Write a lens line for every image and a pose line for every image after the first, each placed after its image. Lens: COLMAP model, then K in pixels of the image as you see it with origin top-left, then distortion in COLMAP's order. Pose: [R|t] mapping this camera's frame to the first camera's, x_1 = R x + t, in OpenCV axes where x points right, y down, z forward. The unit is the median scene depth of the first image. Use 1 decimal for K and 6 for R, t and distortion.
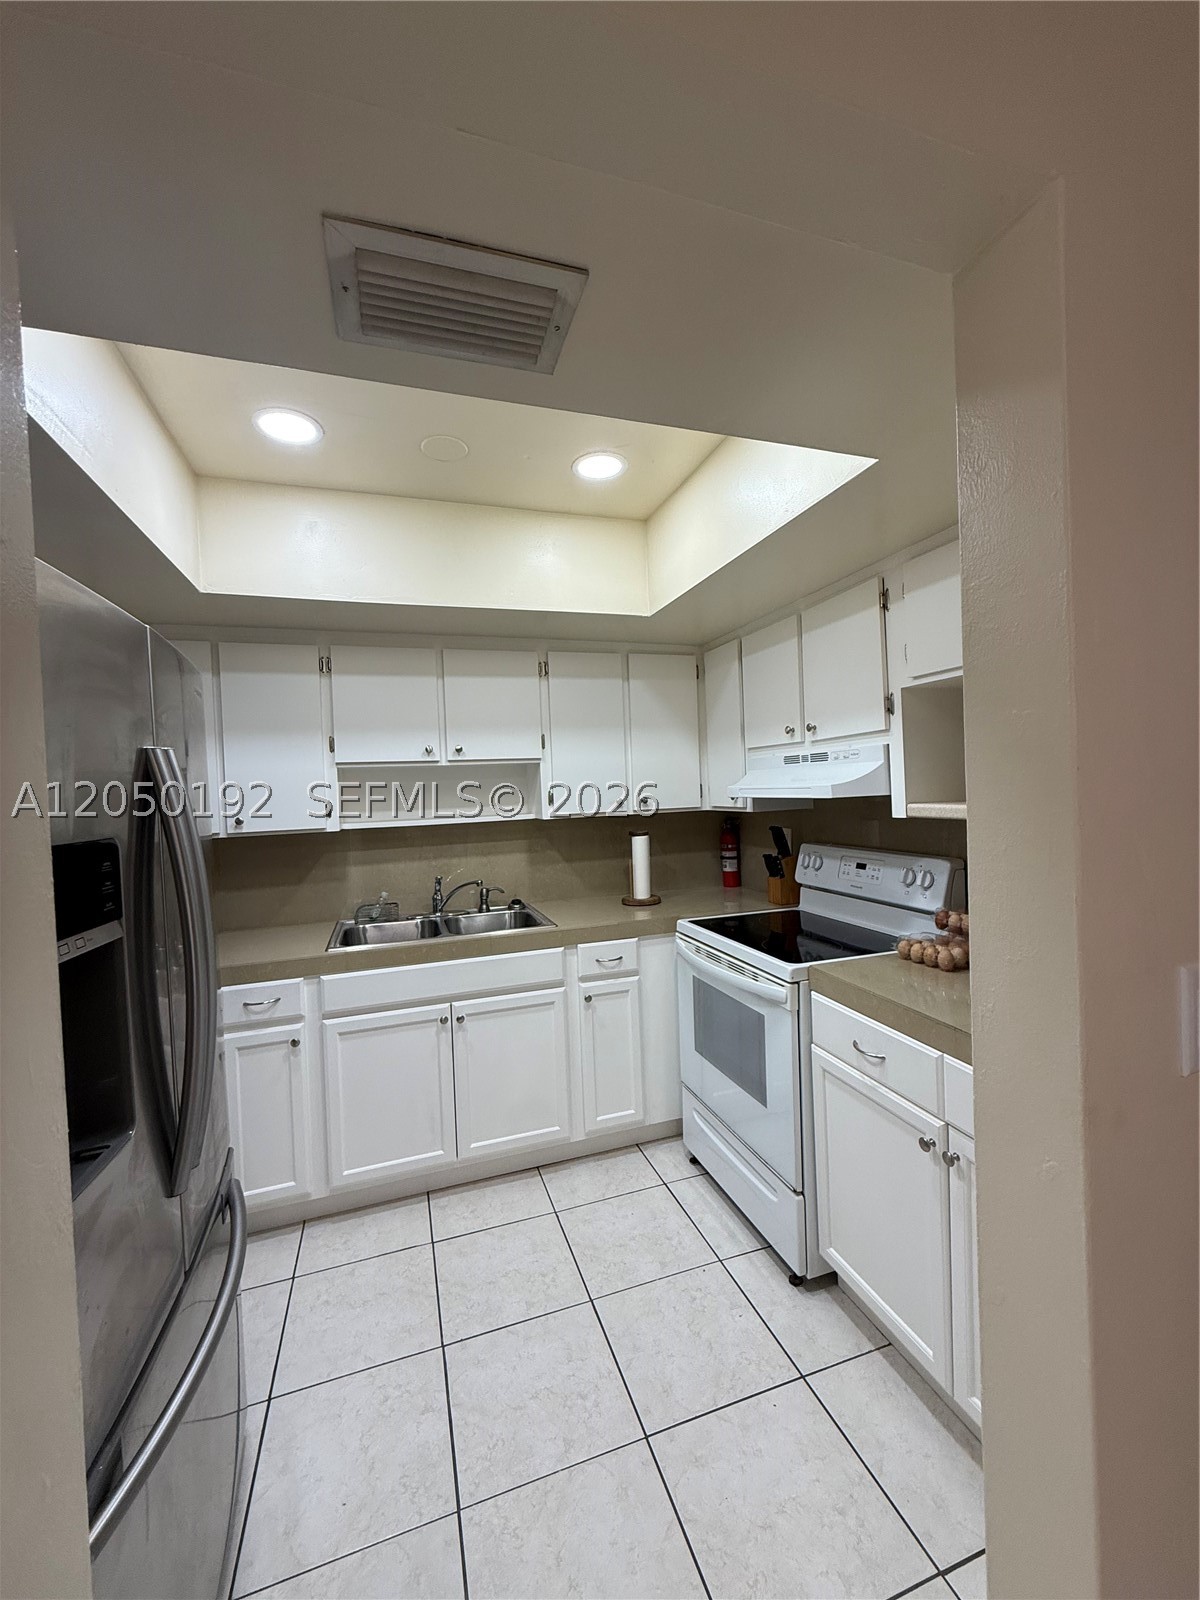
lens RADIAL K [[637.6, 0, 599.4], [0, 637.6, 800.3], [0, 0, 1]] dist [-0.000118, -0.000539]
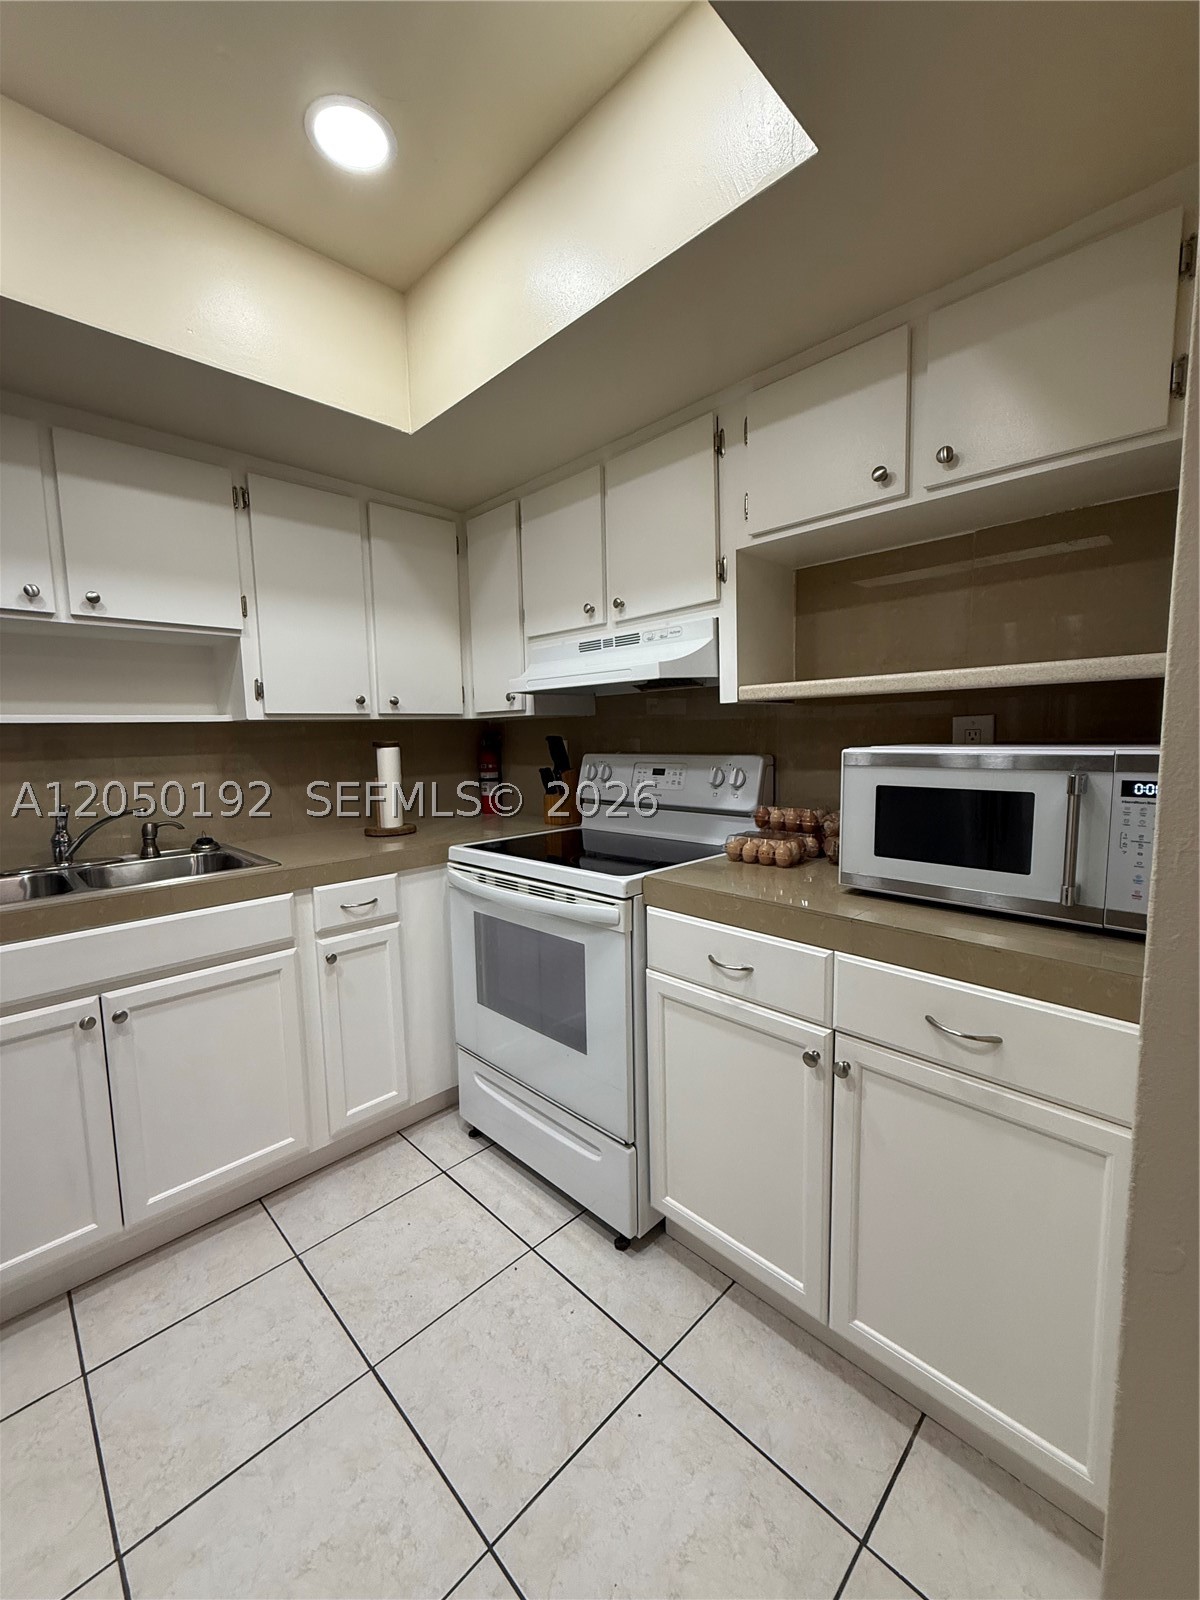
lens RADIAL K [[637.6, 0, 603.2], [0, 637.6, 797.8], [0, 0, 1]] dist [-0.000118, -0.000539]
pose [[0.893329, -0.026653, 0.448613, -0.067069], [-0.004078, 0.997718, 0.067396, 0.081010], [-0.449386, -0.062036, 0.891181, 0.233194]]
